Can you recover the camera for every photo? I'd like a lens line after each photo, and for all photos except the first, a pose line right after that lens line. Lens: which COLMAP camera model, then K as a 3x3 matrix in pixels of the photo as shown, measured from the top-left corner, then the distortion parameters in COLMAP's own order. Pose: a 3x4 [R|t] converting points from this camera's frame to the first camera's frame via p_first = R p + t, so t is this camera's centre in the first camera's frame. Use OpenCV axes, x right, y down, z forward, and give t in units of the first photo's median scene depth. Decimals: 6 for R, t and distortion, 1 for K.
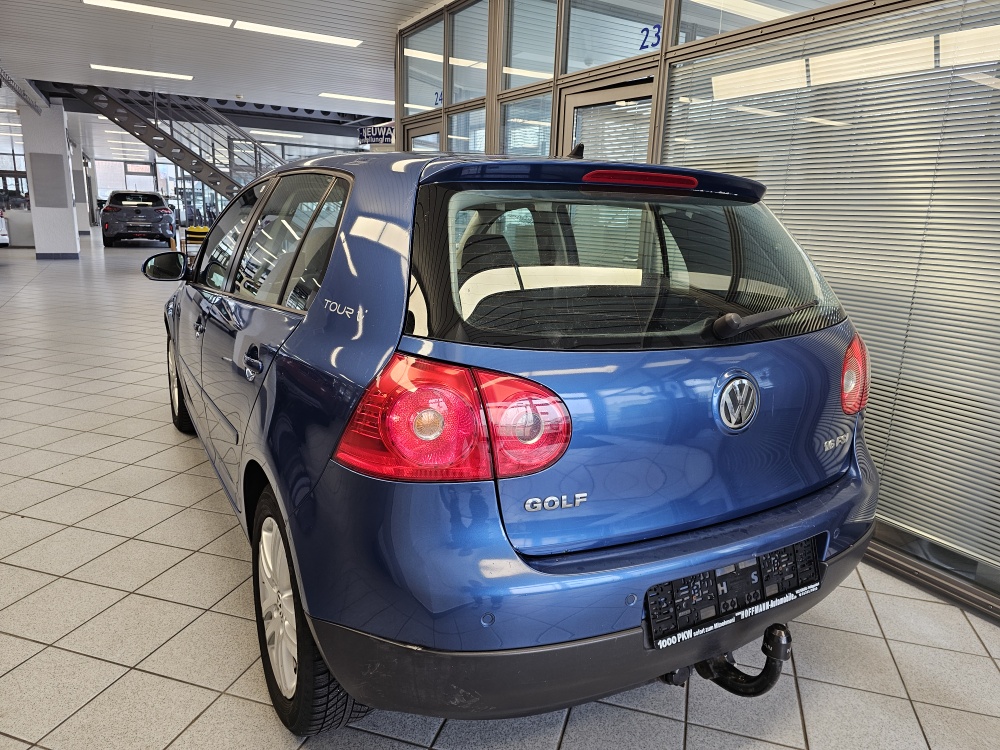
lens RADIAL K [[681.8, 0, 515.4], [0, 681.8, 385.9], [0, 0, 1]] dist [0.012494, -0.001744]
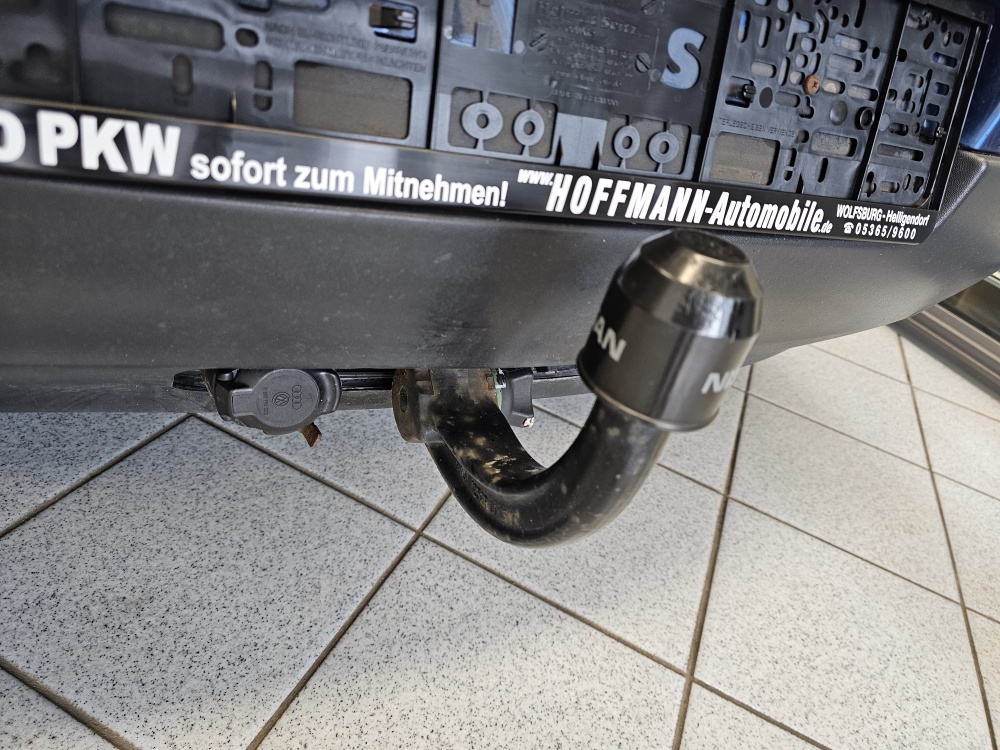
lens RADIAL K [[672.9, 0, 500.0], [0, 672.9, 375.0], [0, 0, 1]] dist [0.064475, -0.066337]
pose [[0.971045, 0.238886, 0.002302, 0.270286], [-0.226959, 0.919469, 0.321039, 0.267004], [0.074575, -0.312266, 0.947063, 0.653257]]
